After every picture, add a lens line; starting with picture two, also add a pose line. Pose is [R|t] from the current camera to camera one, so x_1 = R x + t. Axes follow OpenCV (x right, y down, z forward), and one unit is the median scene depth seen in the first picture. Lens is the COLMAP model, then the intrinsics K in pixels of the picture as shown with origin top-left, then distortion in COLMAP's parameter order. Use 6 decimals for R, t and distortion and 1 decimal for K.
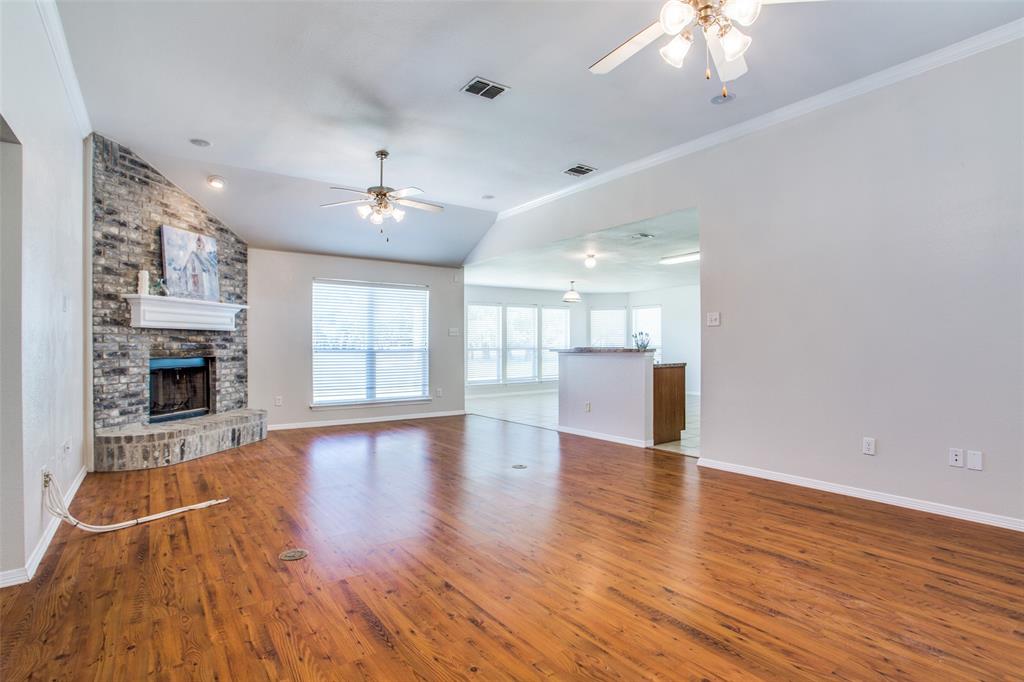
lens RADIAL K [[496.3, 0, 514.5], [0, 496.3, 341.5], [0, 0, 1]] dist [-0.026930, 0.009391]
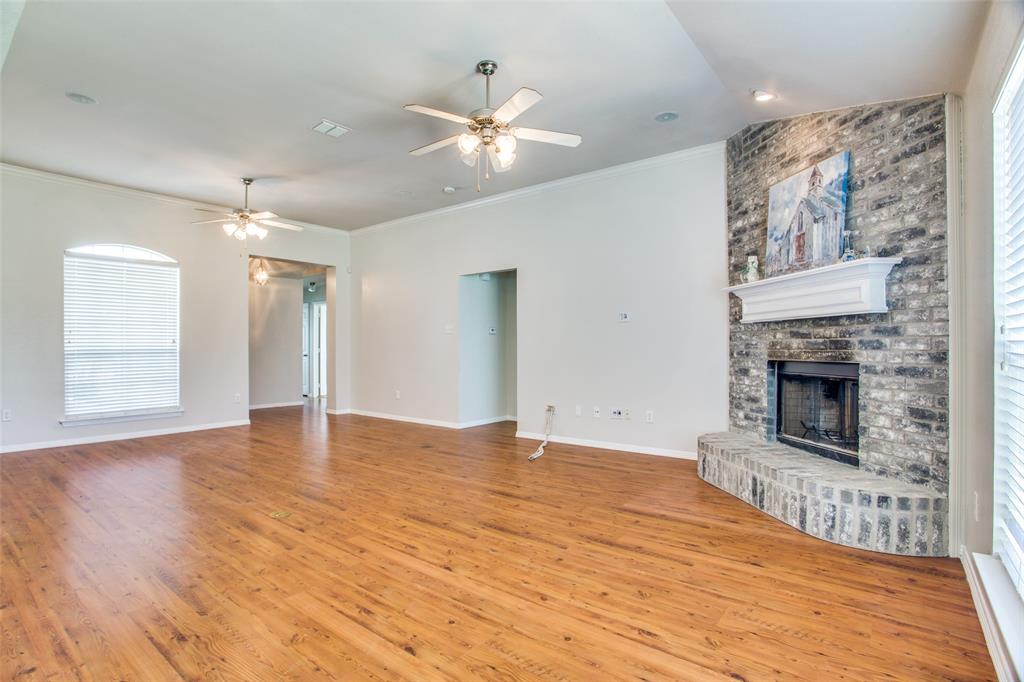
lens RADIAL K [[496.3, 0, 508.6], [0, 496.3, 342.6], [0, 0, 1]] dist [-0.026930, 0.009391]
pose [[-0.960104, 0.001485, -0.279641, -0.095160], [0.005921, 0.999870, -0.015017, 0.014683], [0.279582, -0.016074, -0.959987, 1.508216]]
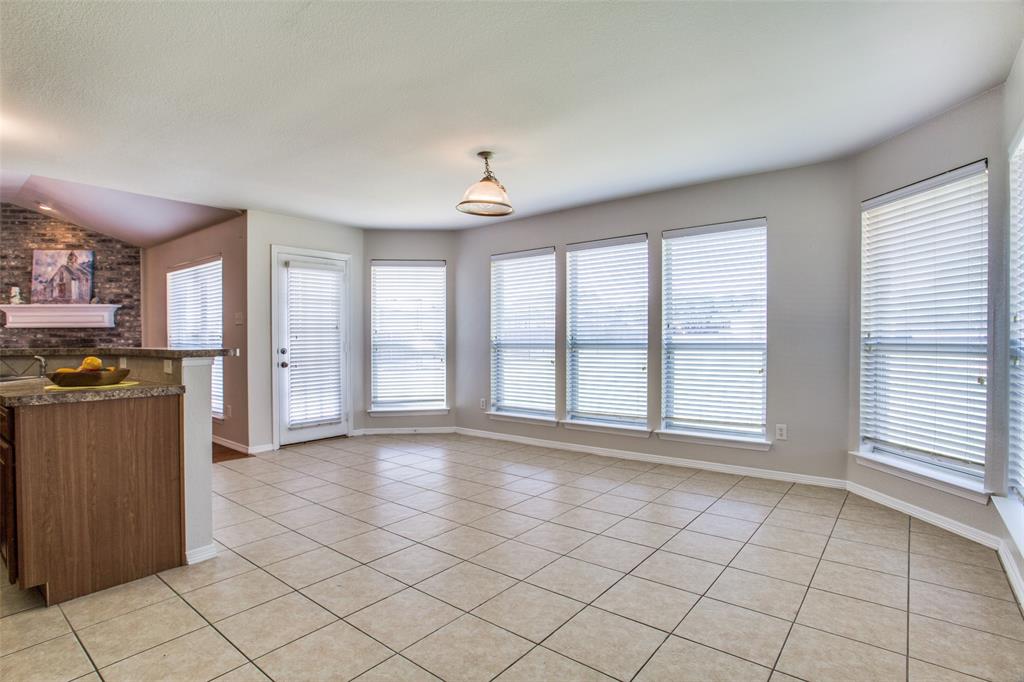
lens RADIAL K [[496.3, 0, 507.3], [0, 496.3, 340.1], [0, 0, 1]] dist [-0.026930, 0.009391]
pose [[0.272478, 0.009583, -0.962114, 0.854973], [0.013353, 0.999816, 0.013740, 0.005797], [0.962069, -0.016592, 0.272300, 1.742582]]
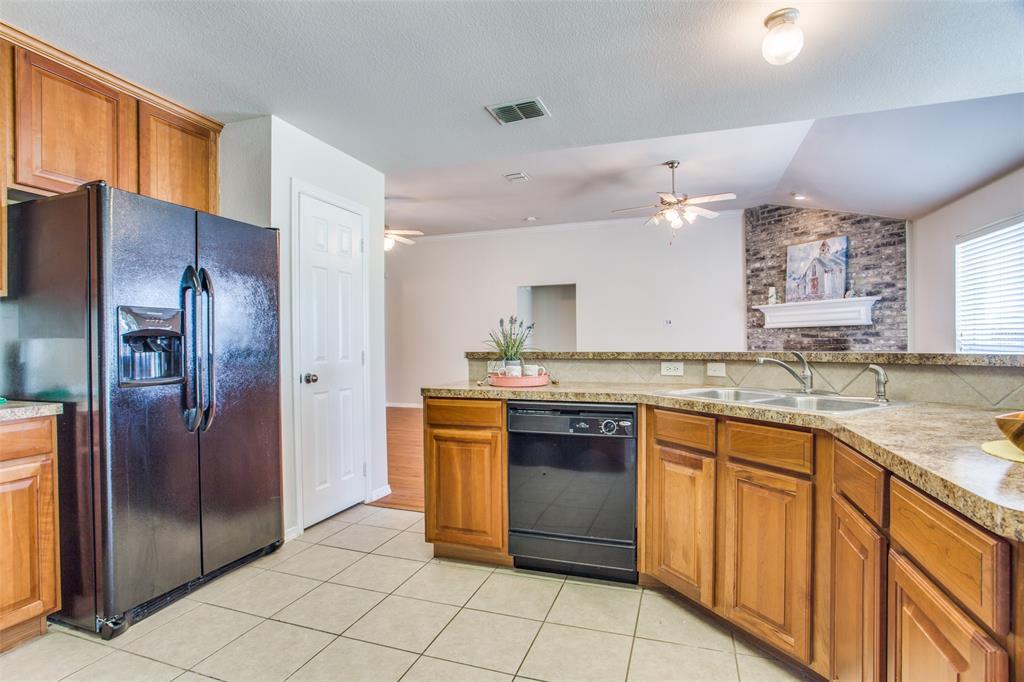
lens RADIAL K [[496.3, 0, 518.7], [0, 496.3, 344.0], [0, 0, 1]] dist [-0.026930, 0.009391]
pose [[-0.806892, 0.012940, -0.590557, 0.573734], [0.016995, 0.999855, -0.001312, 0.005815], [0.590454, -0.011096, -0.806995, 1.505196]]
